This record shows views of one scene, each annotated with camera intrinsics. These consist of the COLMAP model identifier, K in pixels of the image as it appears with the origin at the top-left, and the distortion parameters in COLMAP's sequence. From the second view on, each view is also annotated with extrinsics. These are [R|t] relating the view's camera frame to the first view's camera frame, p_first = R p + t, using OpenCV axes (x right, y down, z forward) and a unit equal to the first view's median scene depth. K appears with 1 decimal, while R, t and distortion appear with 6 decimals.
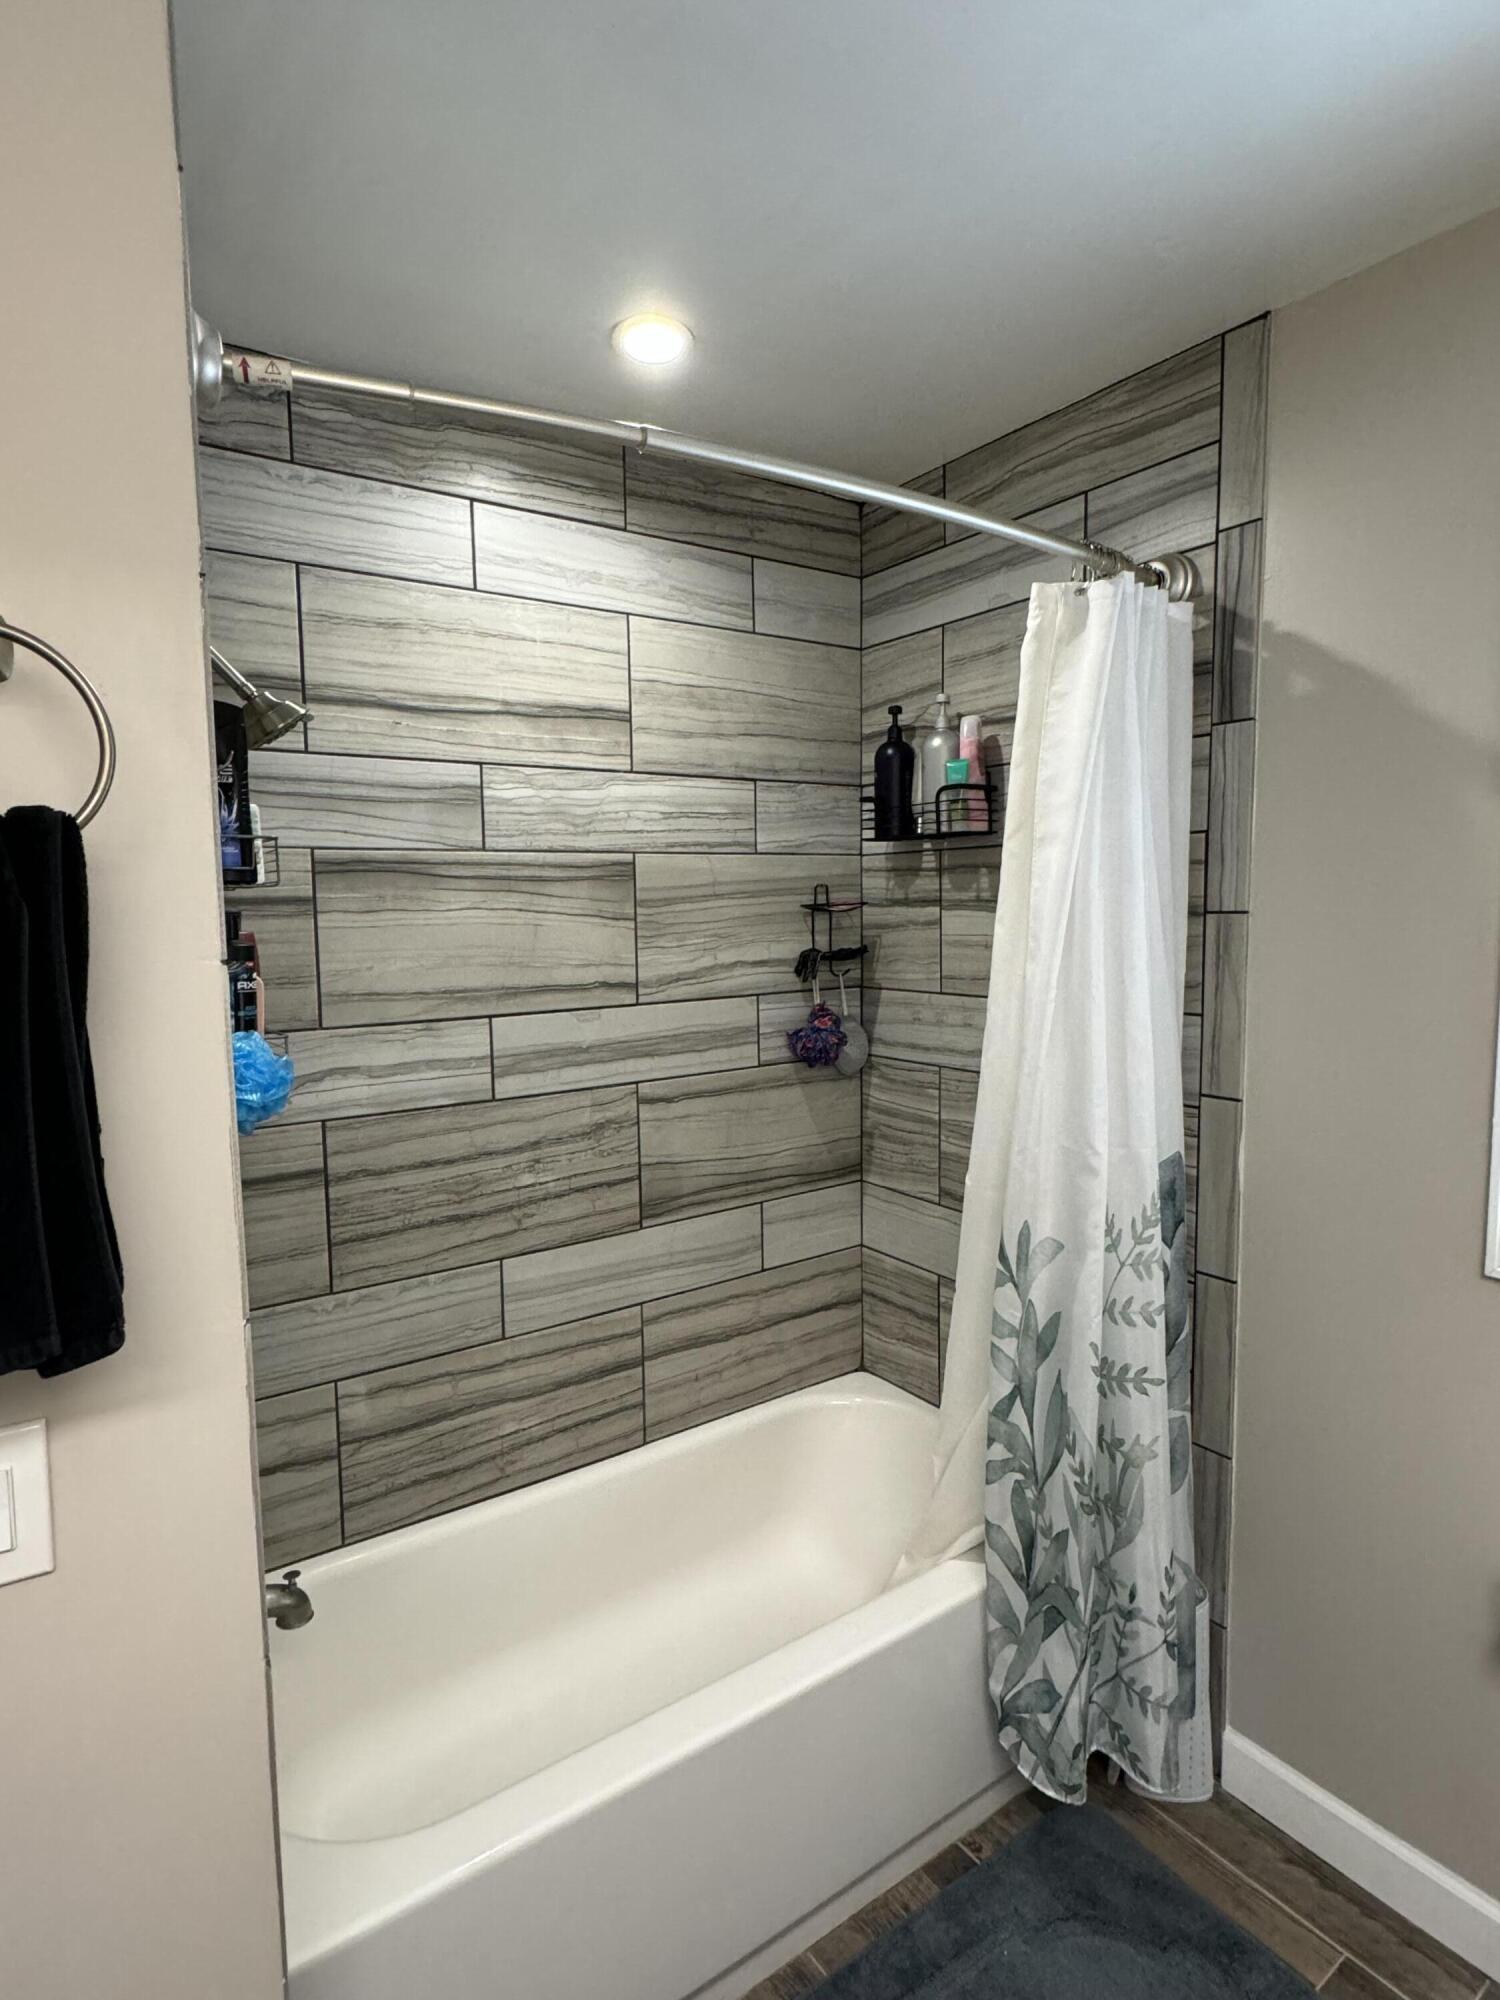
lens RADIAL K [[1064.4, 0, 753.6], [0, 1064.4, 994.3], [0, 0, 1]] dist [-0.003654, -0.001082]
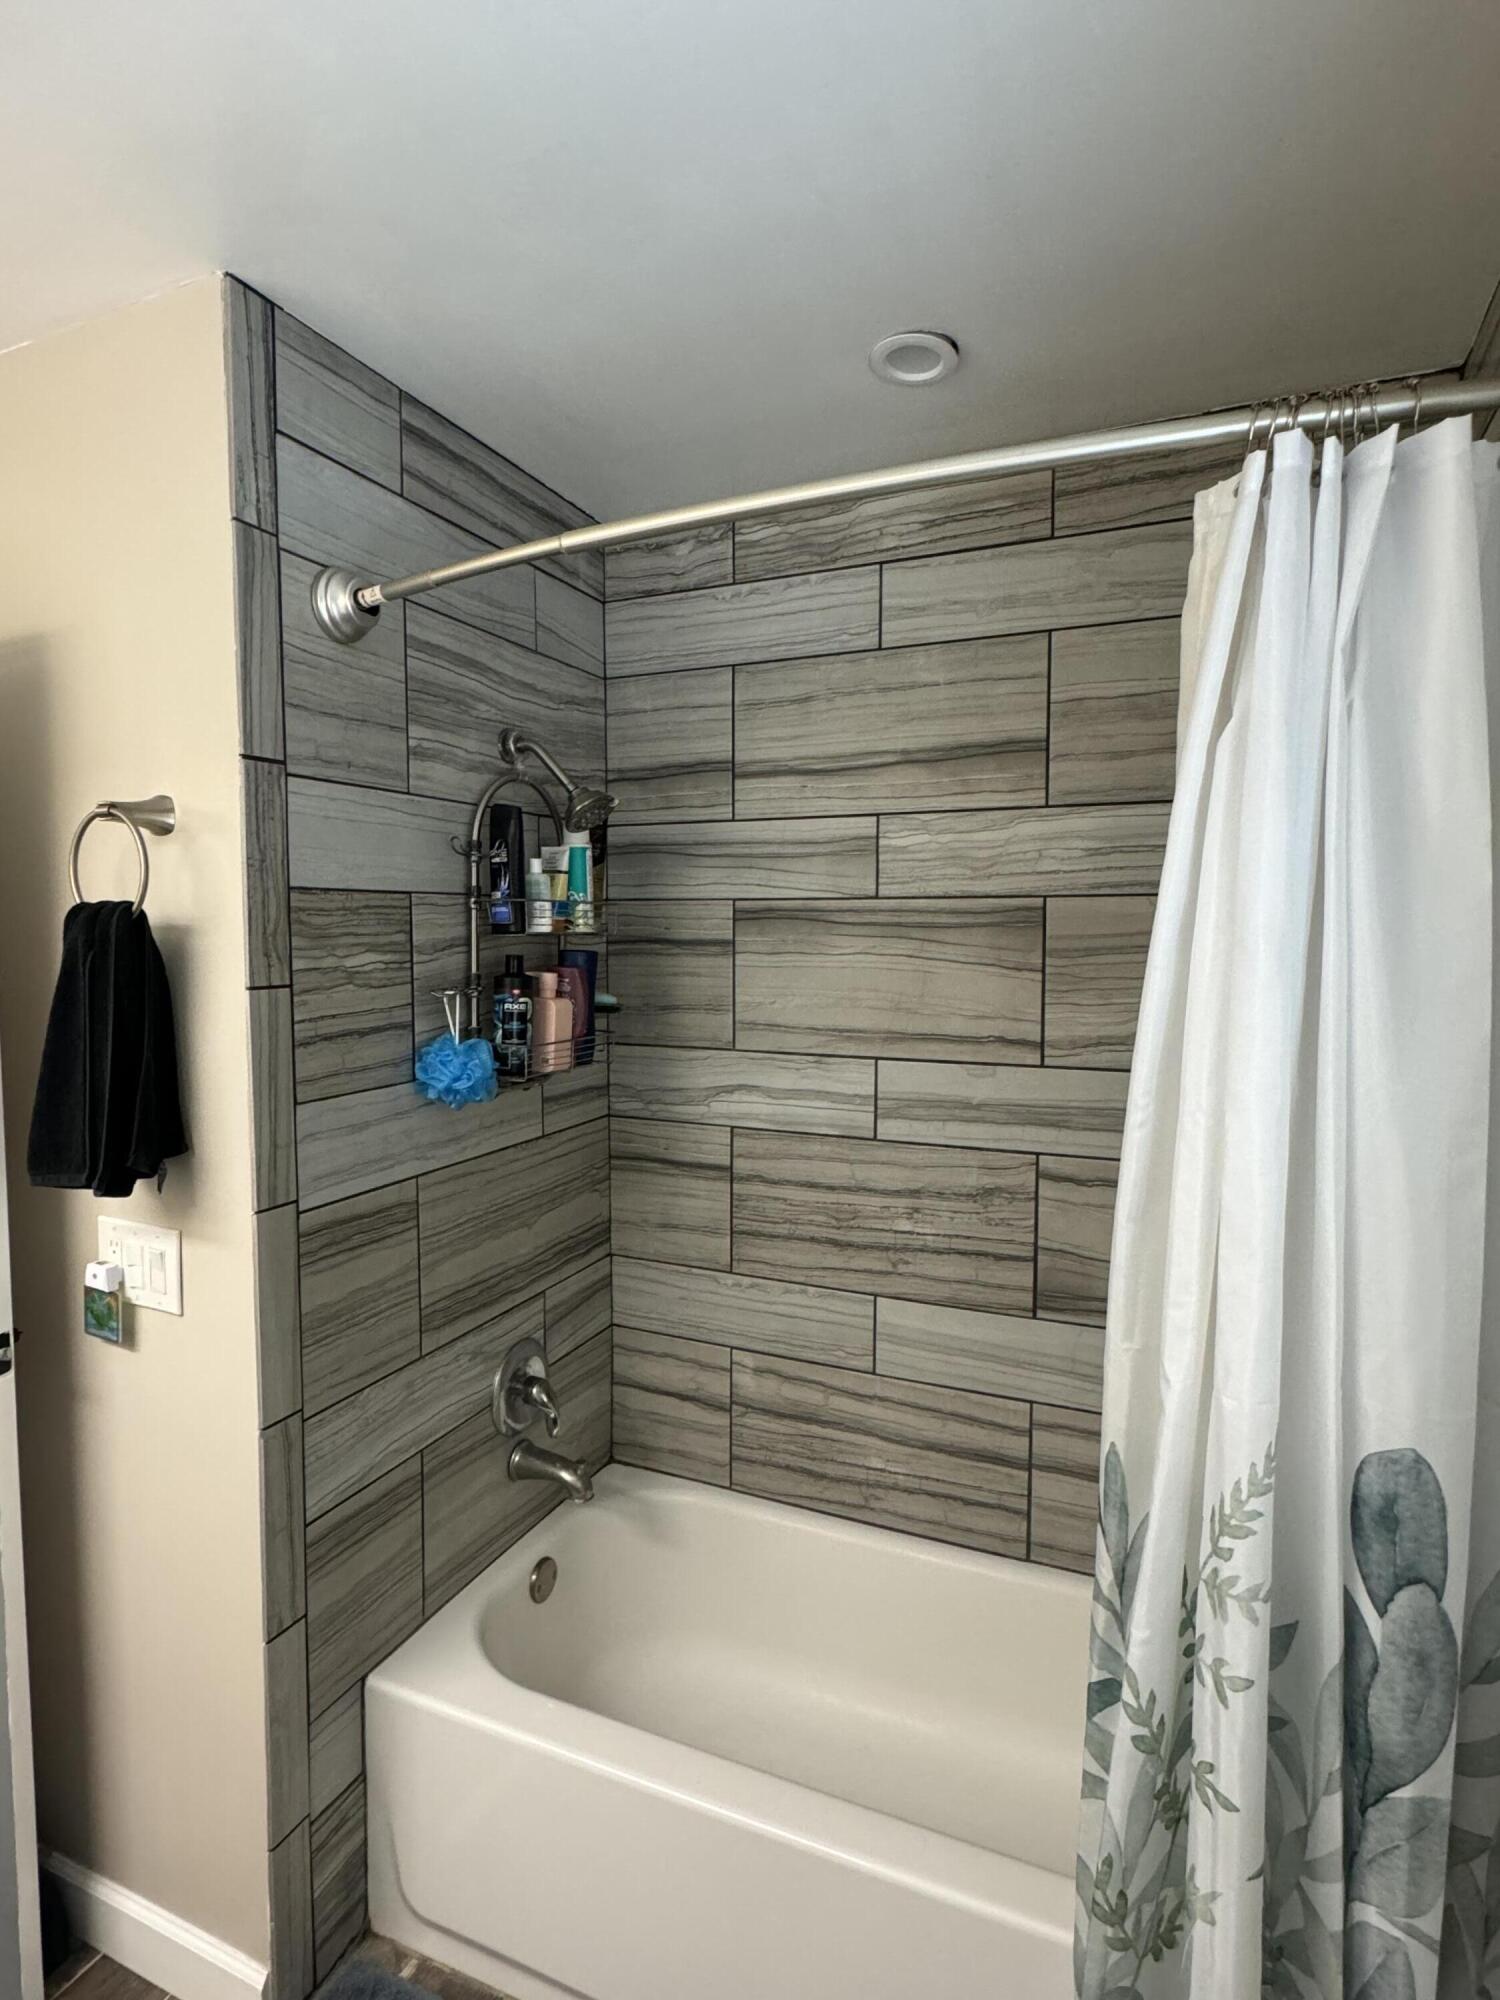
lens RADIAL K [[1064.4, 0, 755.9], [0, 1064.4, 1002.9], [0, 0, 1]] dist [-0.003654, -0.001082]
pose [[0.518046, 0.072650, -0.852262, 0.564156], [-0.087629, 0.995652, 0.031608, -0.054596], [0.850852, 0.058309, 0.522160, 0.356423]]
